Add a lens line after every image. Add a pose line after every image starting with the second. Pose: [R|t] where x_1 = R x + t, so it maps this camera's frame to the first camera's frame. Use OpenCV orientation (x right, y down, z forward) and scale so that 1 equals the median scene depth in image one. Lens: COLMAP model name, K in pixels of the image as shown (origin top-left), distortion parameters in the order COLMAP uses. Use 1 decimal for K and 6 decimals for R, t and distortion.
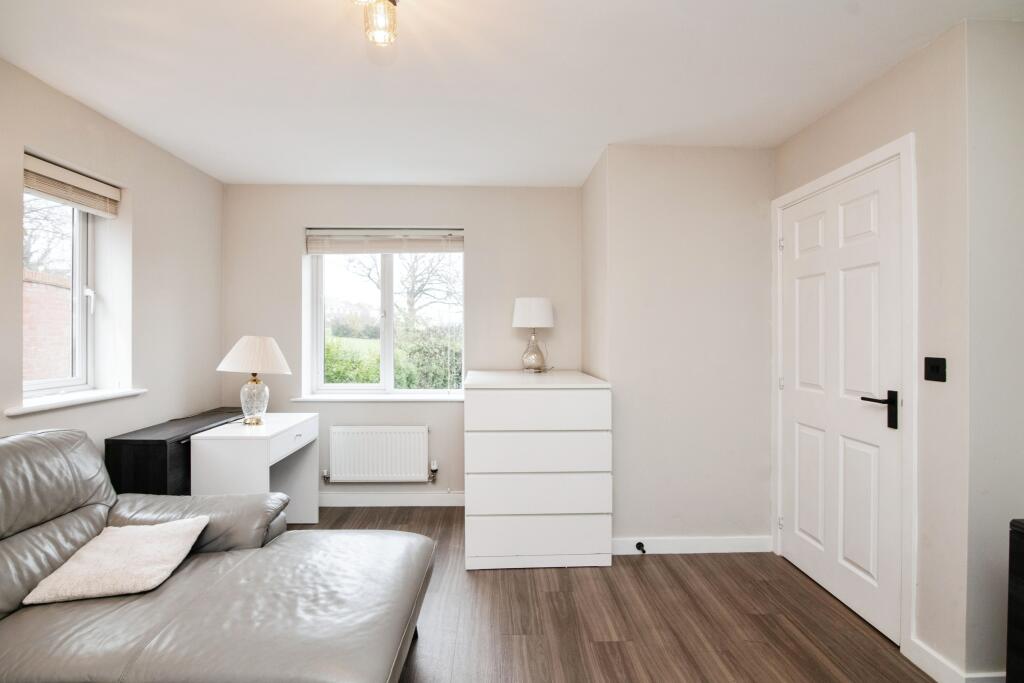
lens RADIAL K [[488.4, 0, 511.9], [0, 488.4, 335.0], [0, 0, 1]] dist [-0.016155, -0.001618]
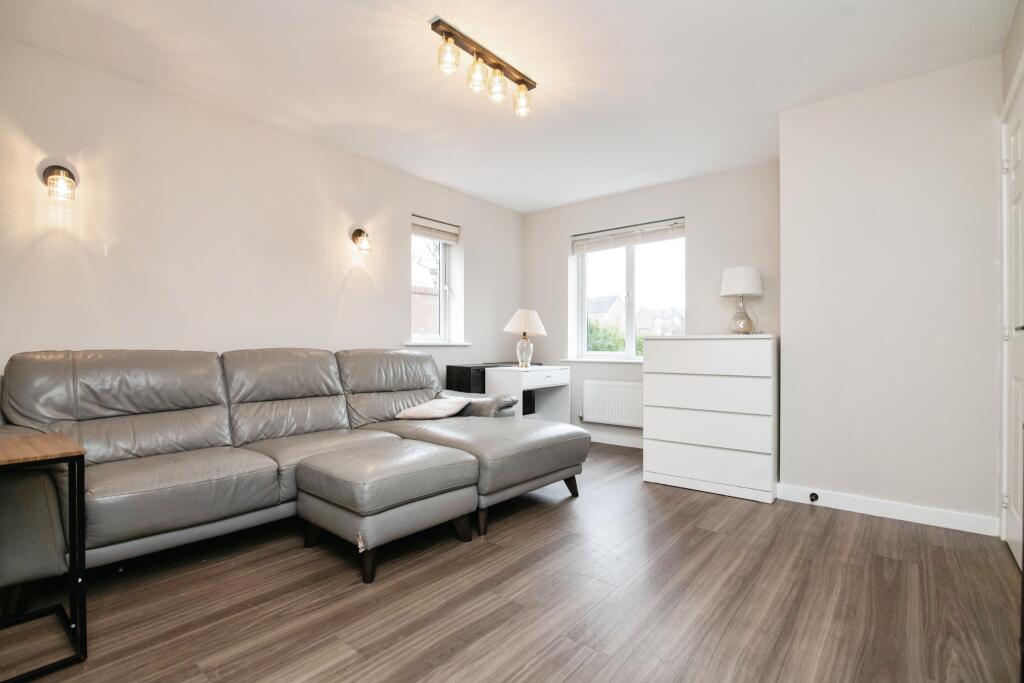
lens RADIAL K [[488.4, 0, 513.1], [0, 488.4, 346.5], [0, 0, 1]] dist [-0.016155, -0.001618]
pose [[0.749373, -0.001818, -0.662146, 0.494932], [-0.000213, 0.999996, -0.002987, 0.132714], [0.662148, 0.002379, 0.749369, -0.187170]]
